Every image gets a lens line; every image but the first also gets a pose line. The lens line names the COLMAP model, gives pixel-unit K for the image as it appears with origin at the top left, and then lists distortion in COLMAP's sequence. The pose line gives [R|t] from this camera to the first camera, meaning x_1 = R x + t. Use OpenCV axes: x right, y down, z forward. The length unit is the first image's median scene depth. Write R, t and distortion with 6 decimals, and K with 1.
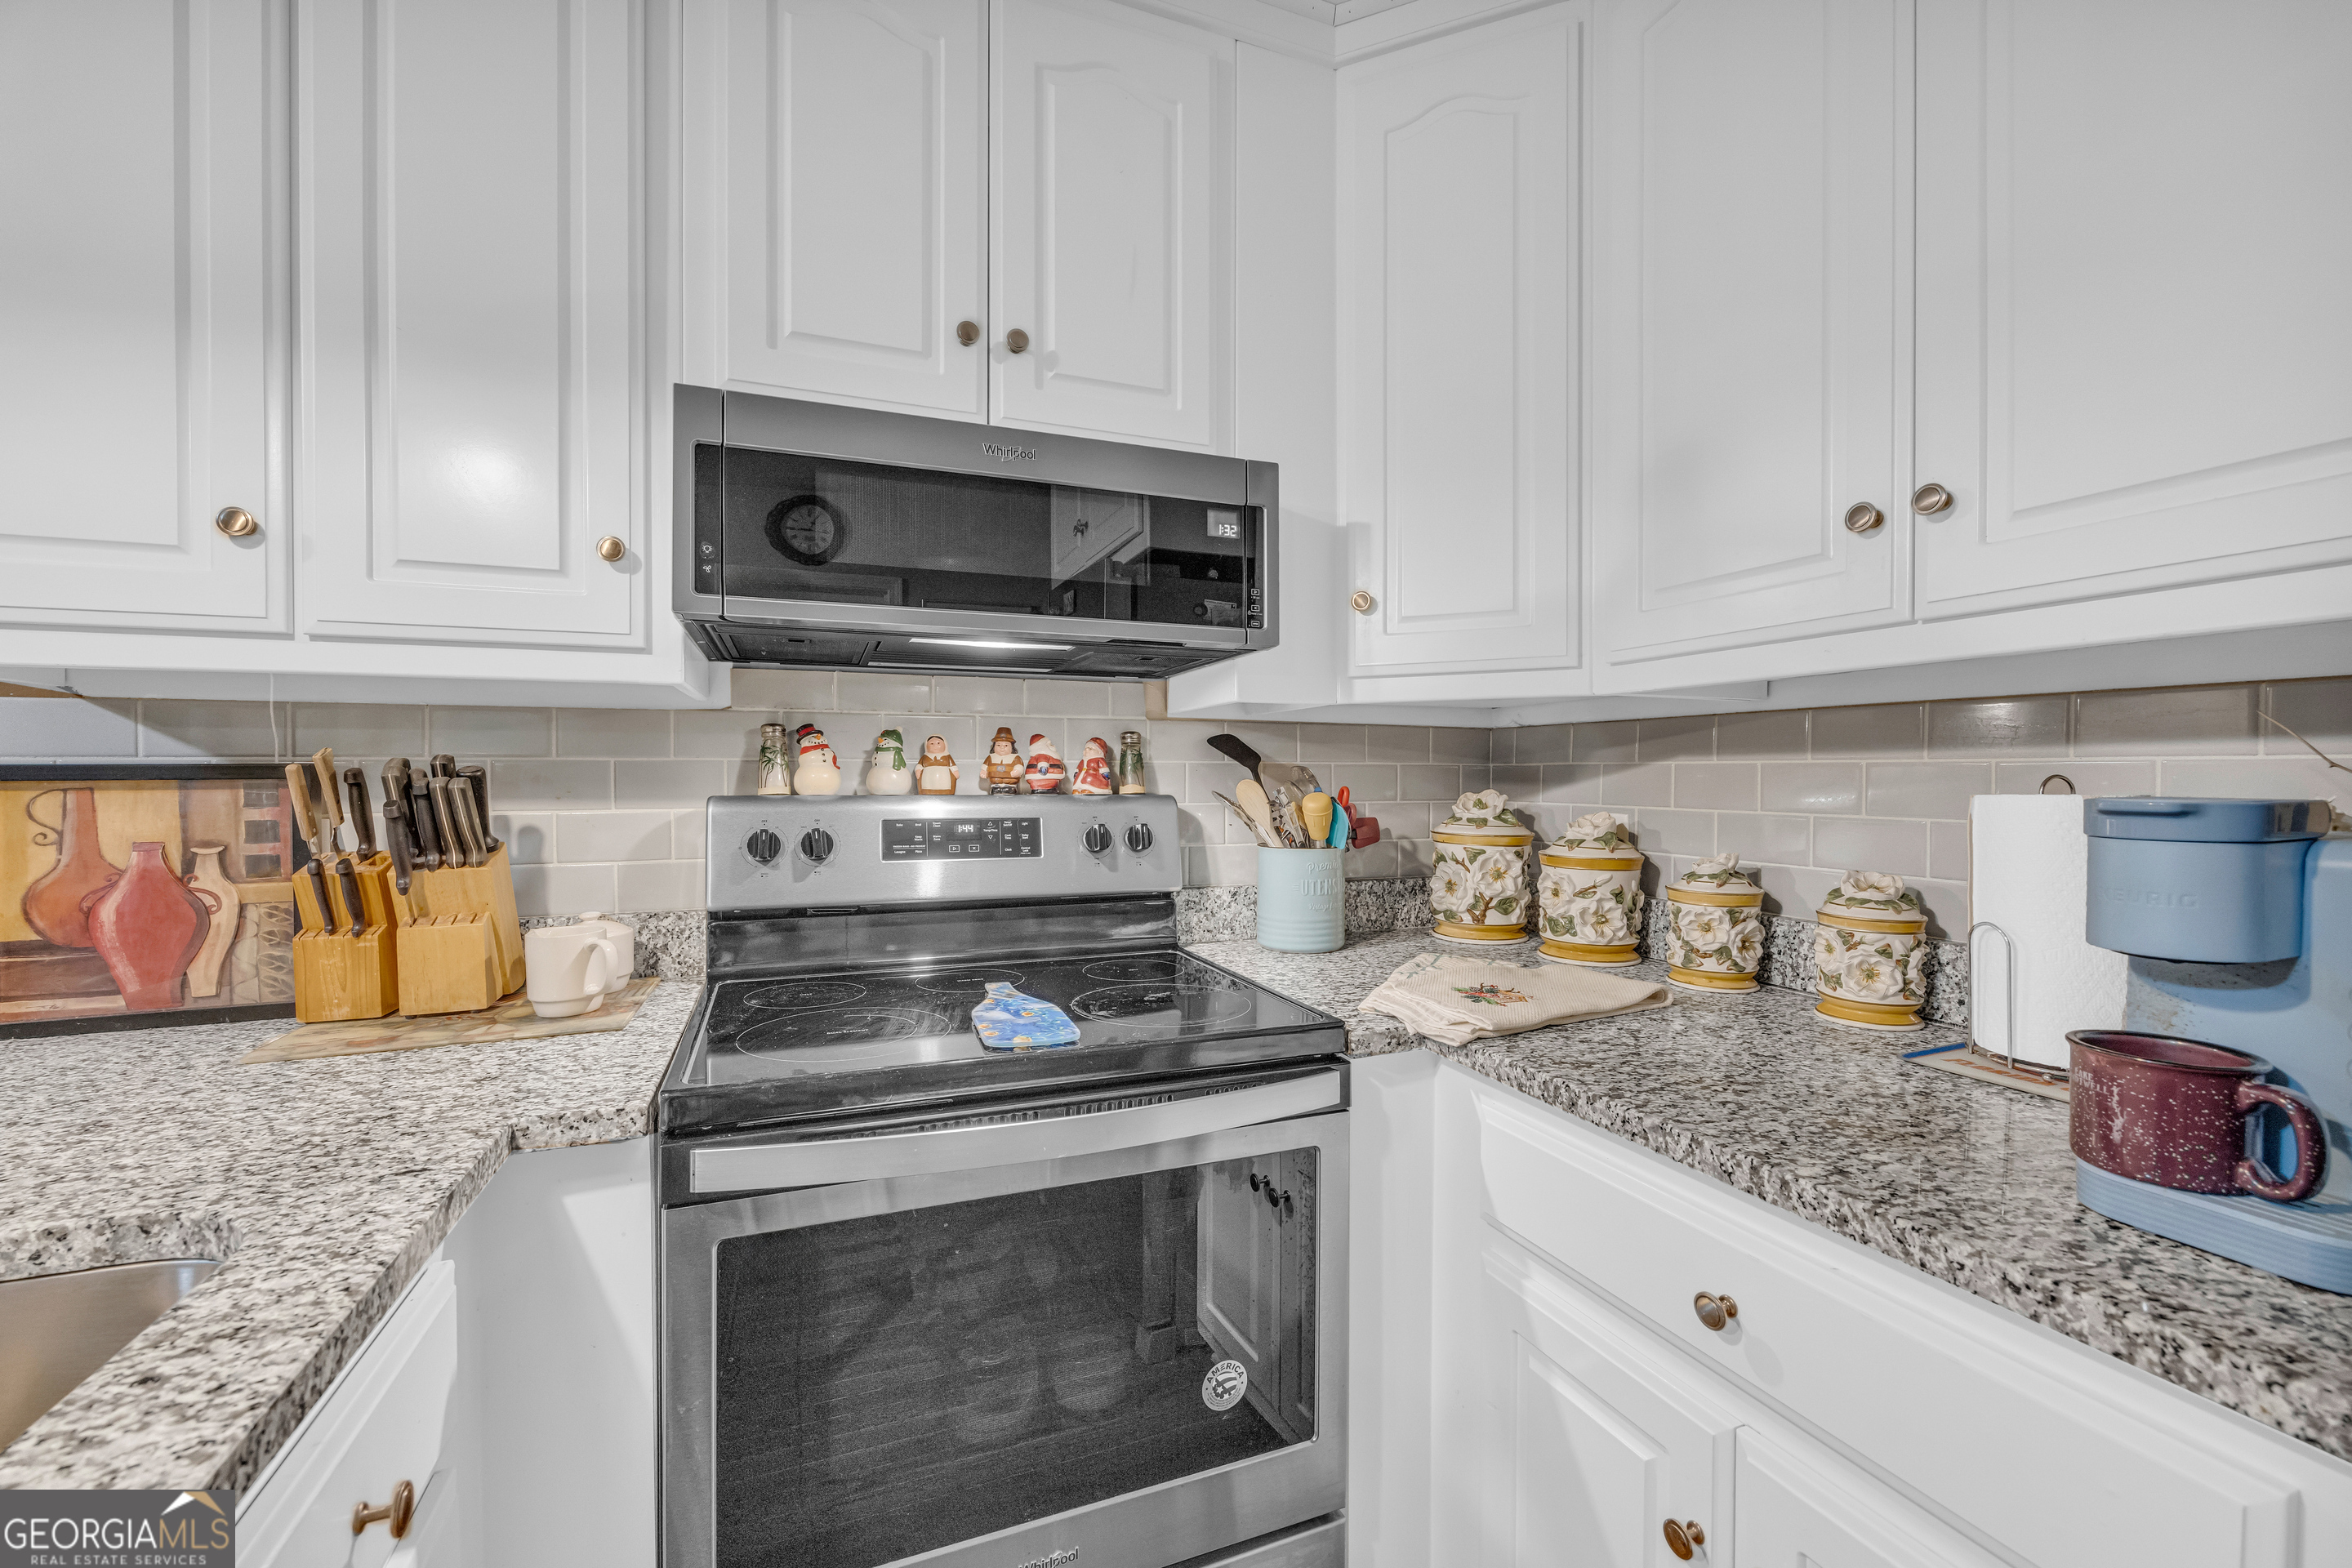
lens RADIAL K [[943.7, 0, 1197.8], [0, 943.7, 787.0], [0, 0, 1]] dist [-0.005337, 0.000449]
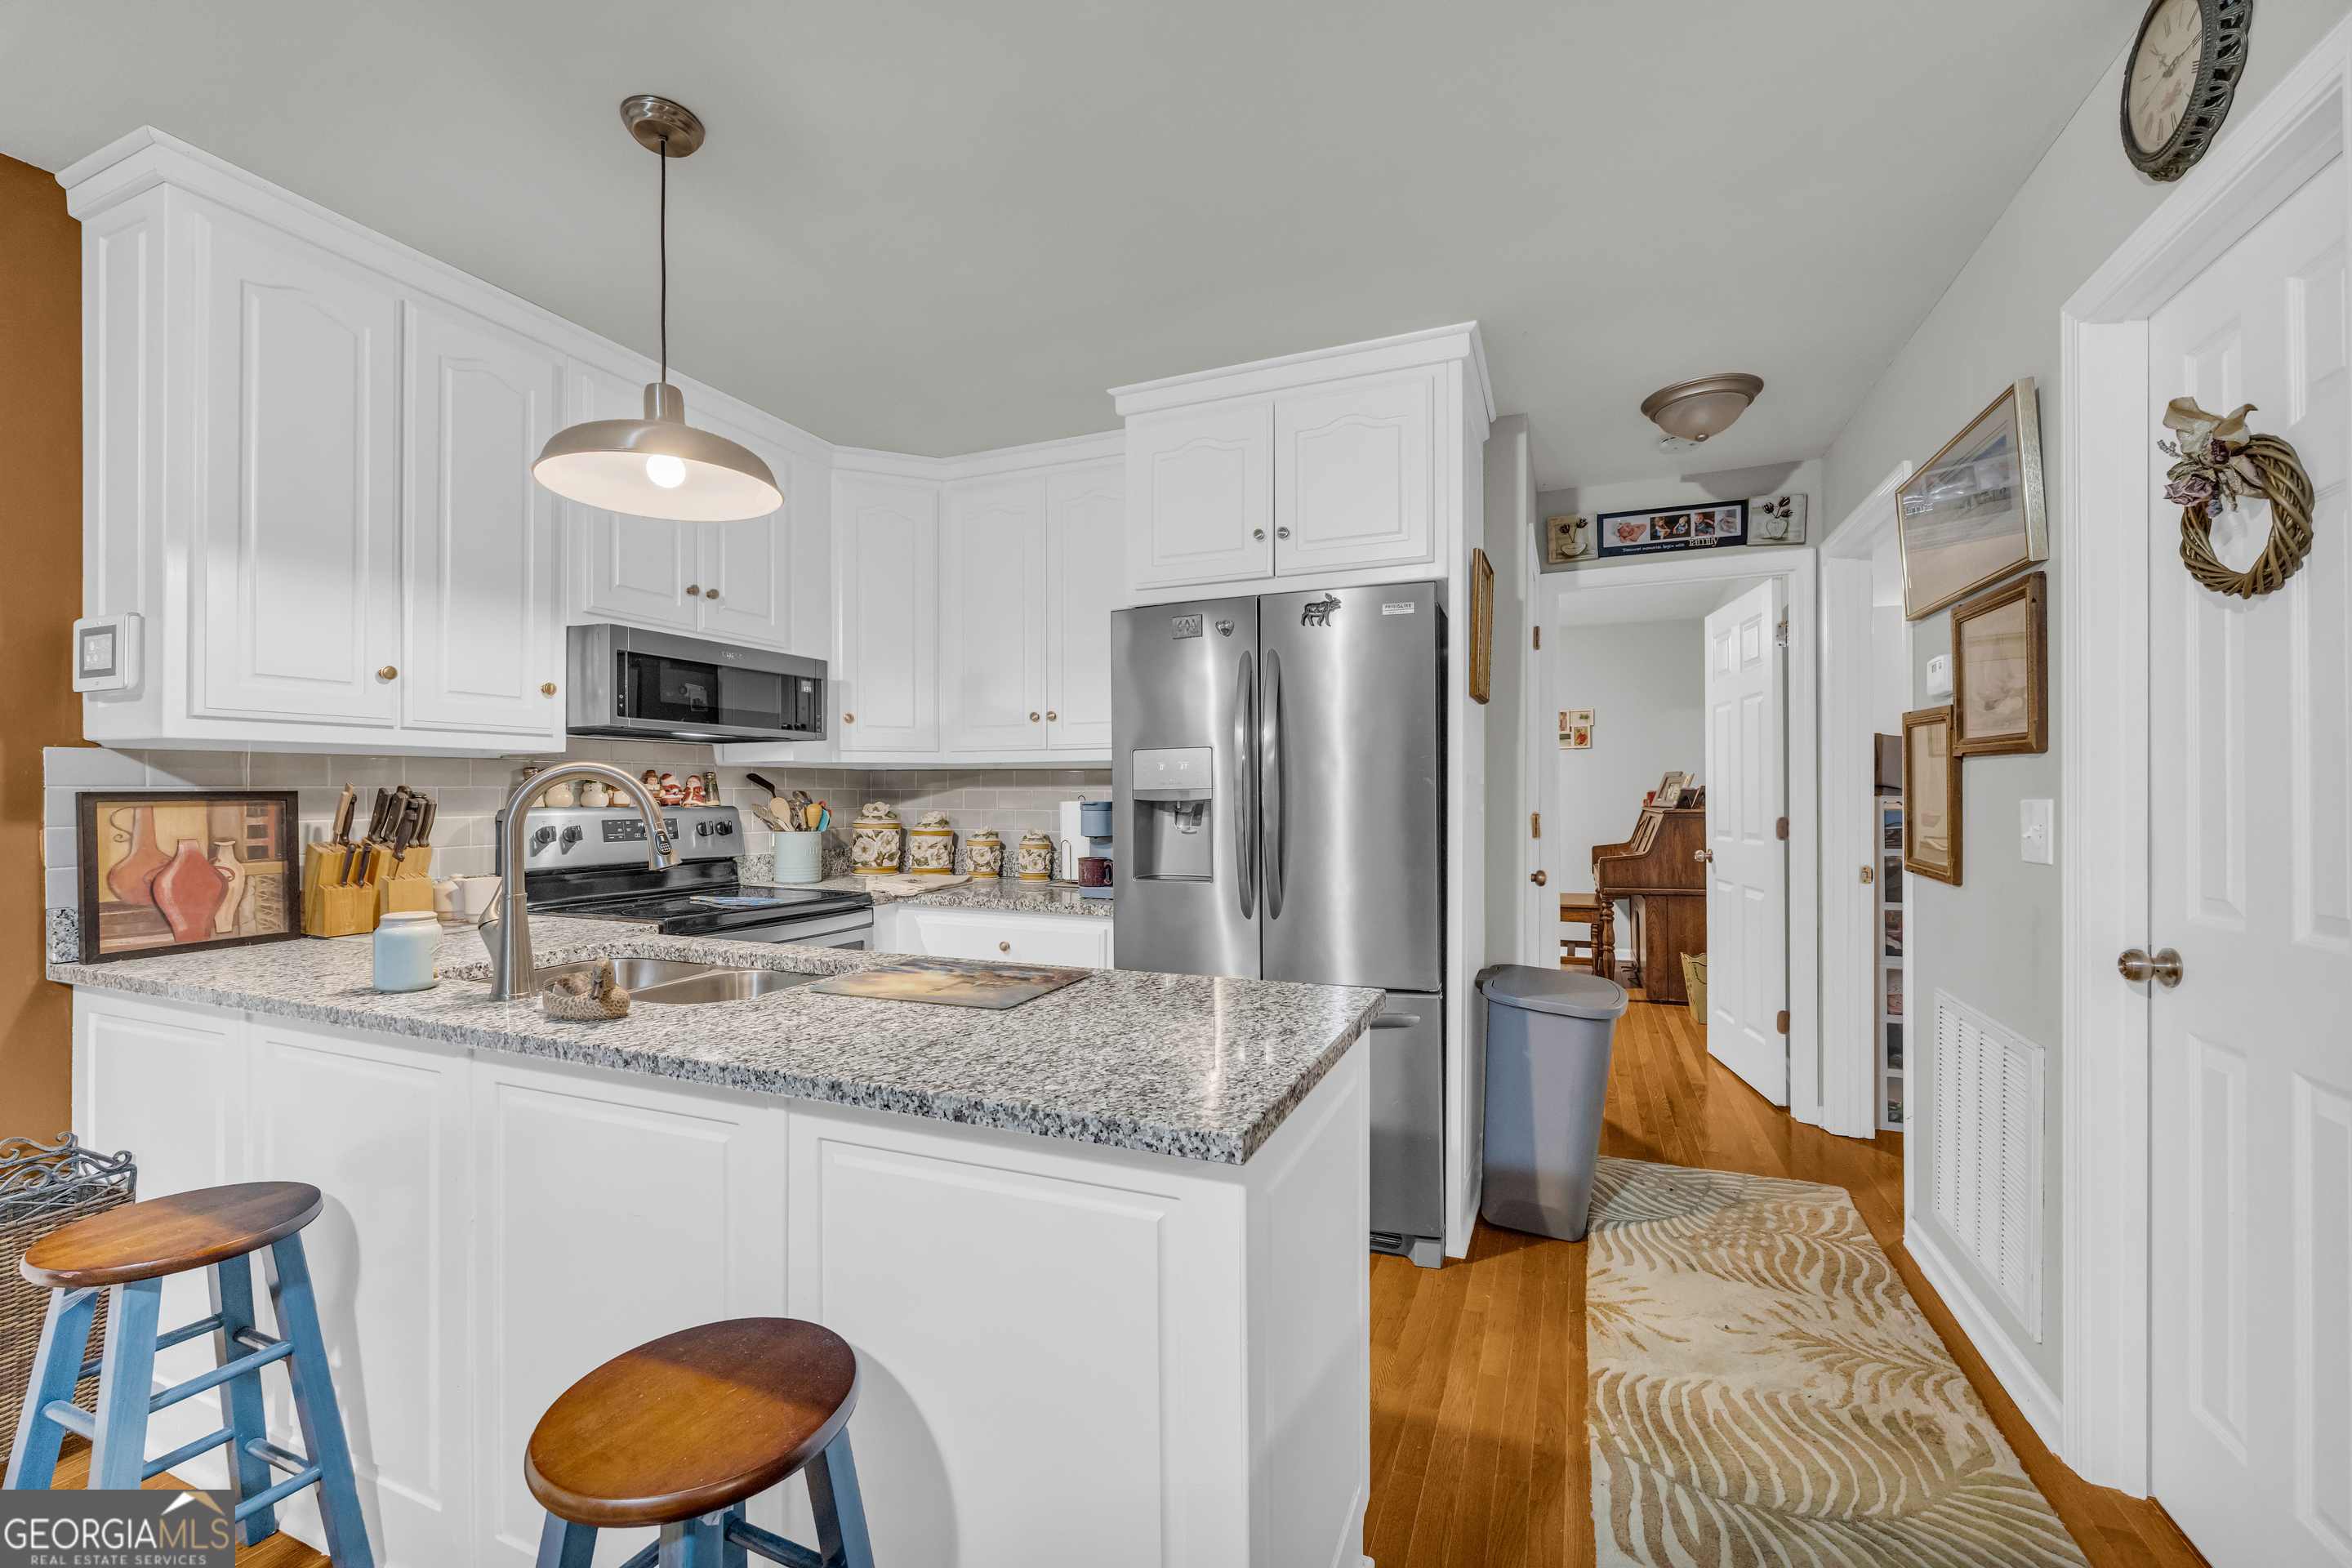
lens RADIAL K [[943.7, 0, 1131.3], [0, 943.7, 790.2], [0, 0, 1]] dist [-0.005337, 0.000449]
pose [[0.734559, 0.001213, 0.678544, -0.913318], [0.008021, 0.999913, -0.010470, 0.003801], [-0.678498, 0.013133, 0.734485, -1.174627]]
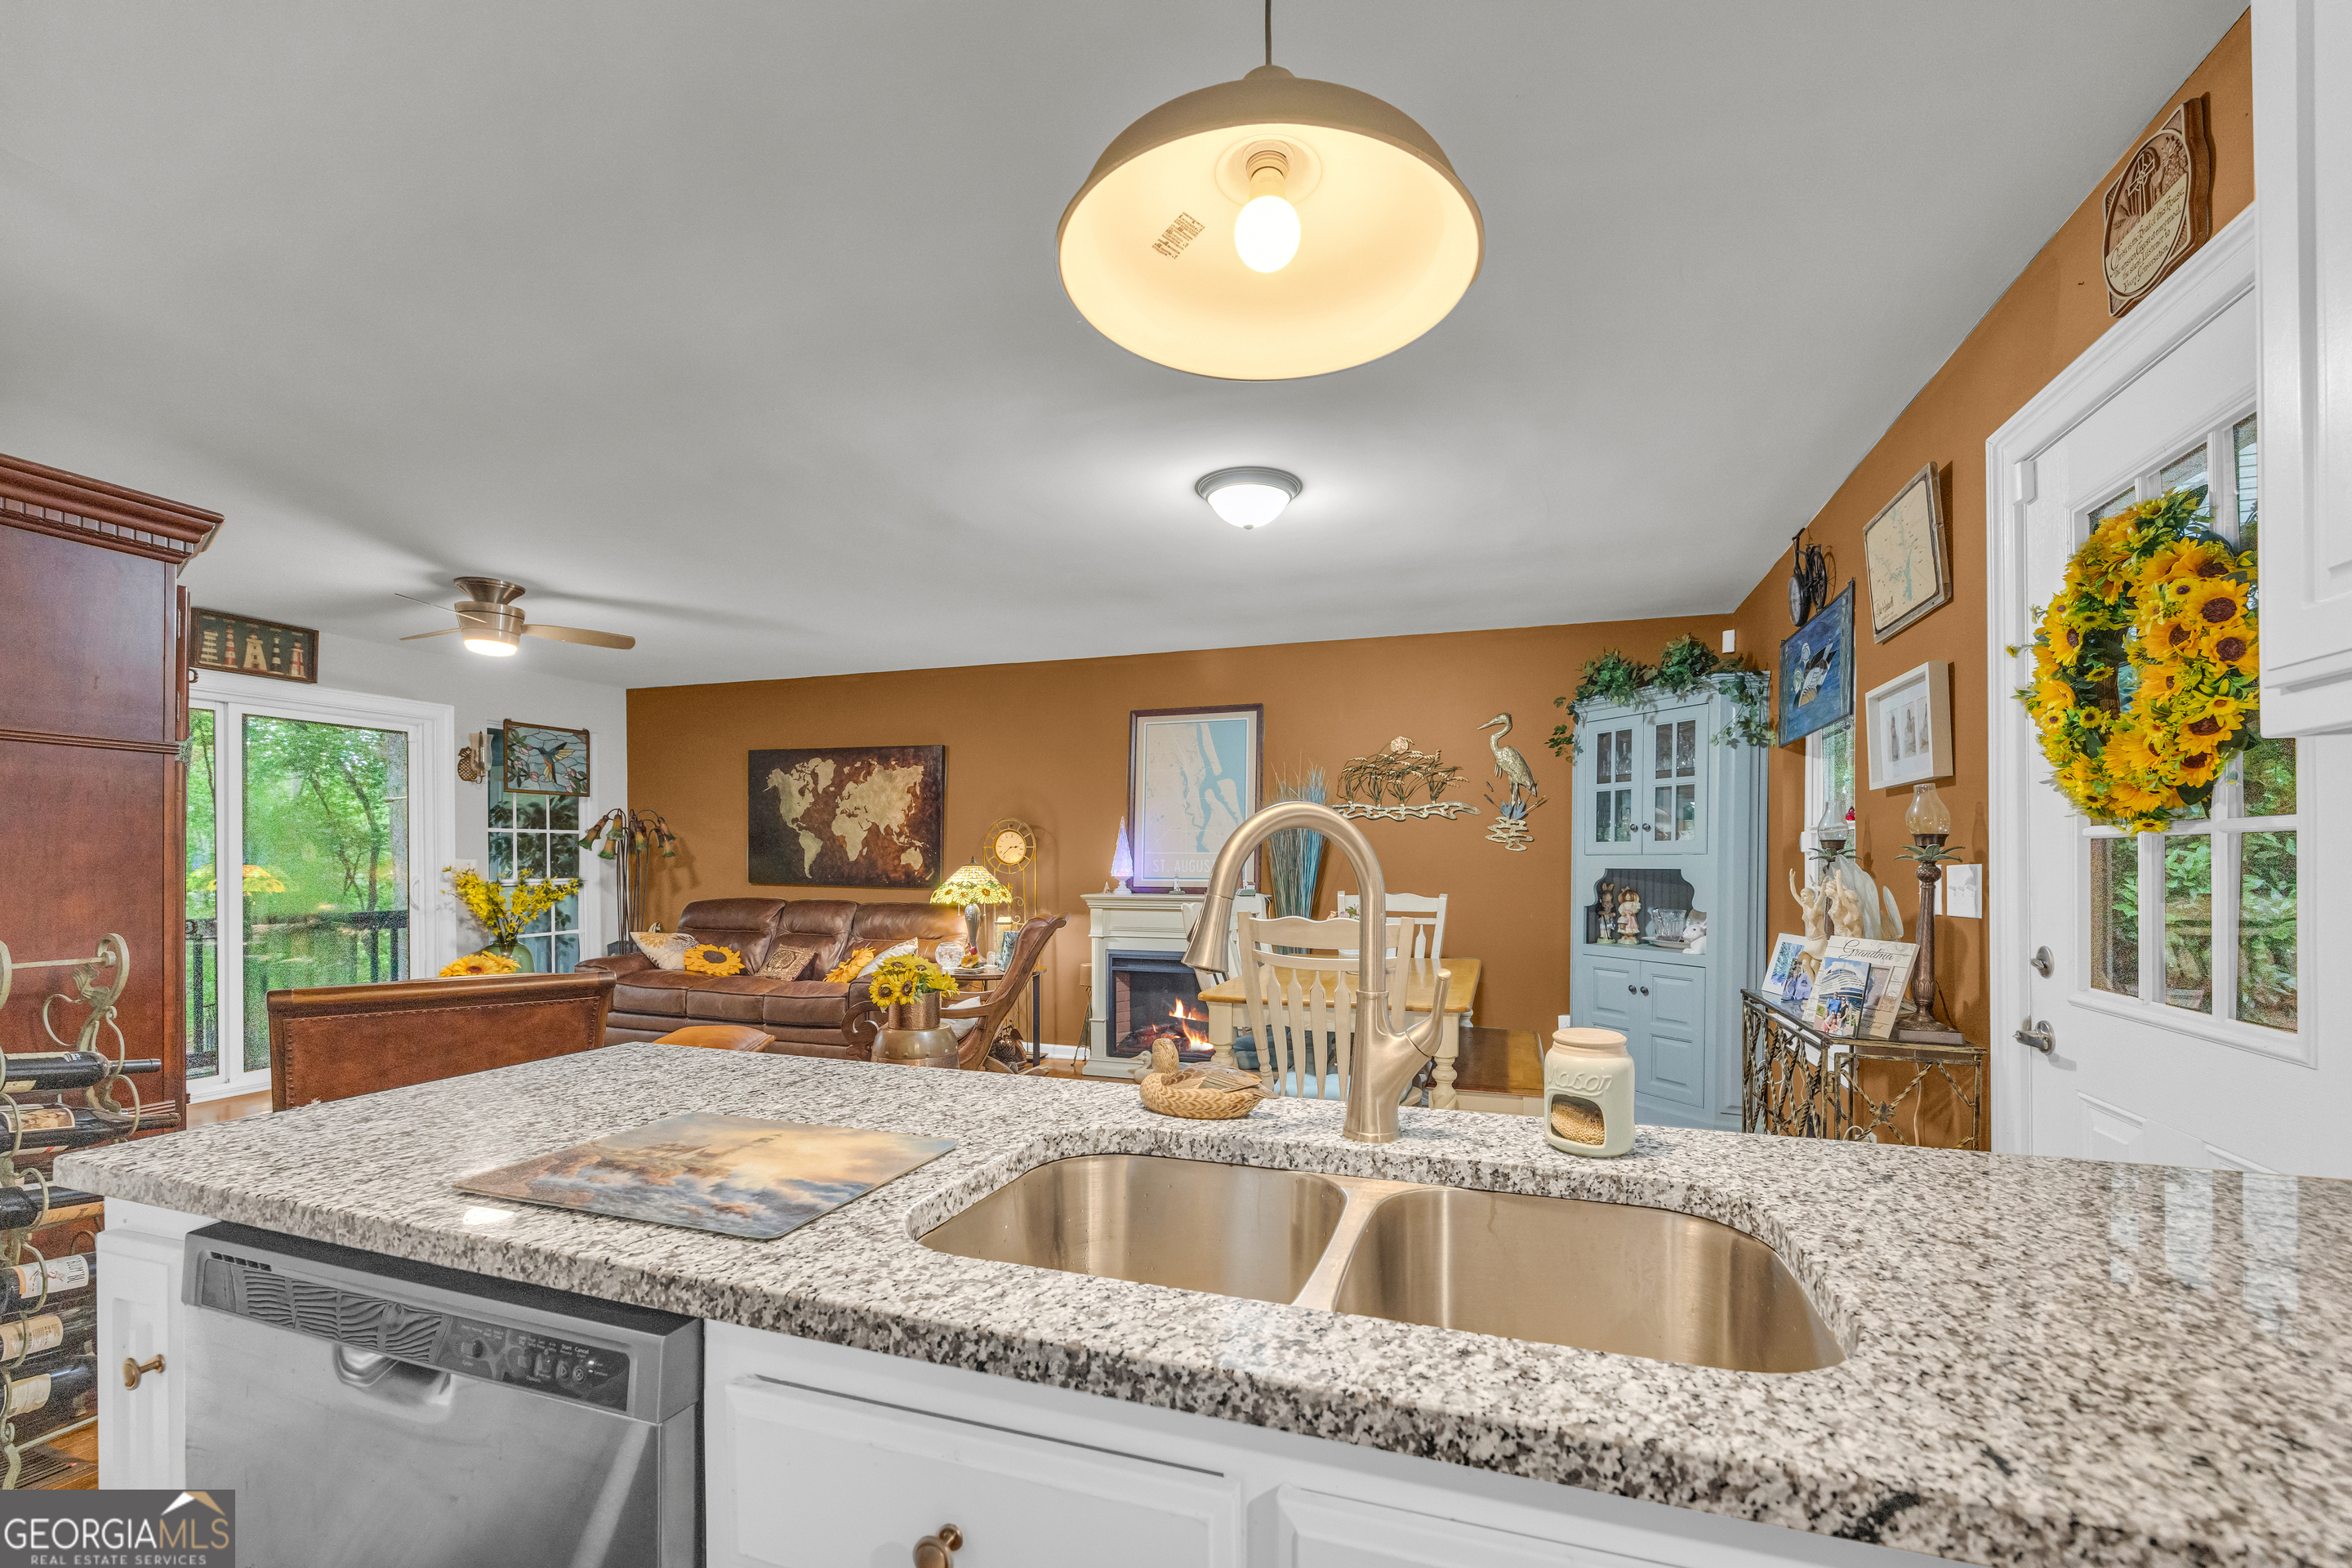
lens RADIAL K [[943.7, 0, 1157.2], [0, 943.7, 860.7], [0, 0, 1]] dist [-0.005337, 0.000449]
pose [[-0.663015, 0.004046, -0.748595, 0.027682], [-0.004094, 0.999951, 0.009030, -0.009780], [0.748595, 0.009051, -0.662966, 0.530082]]
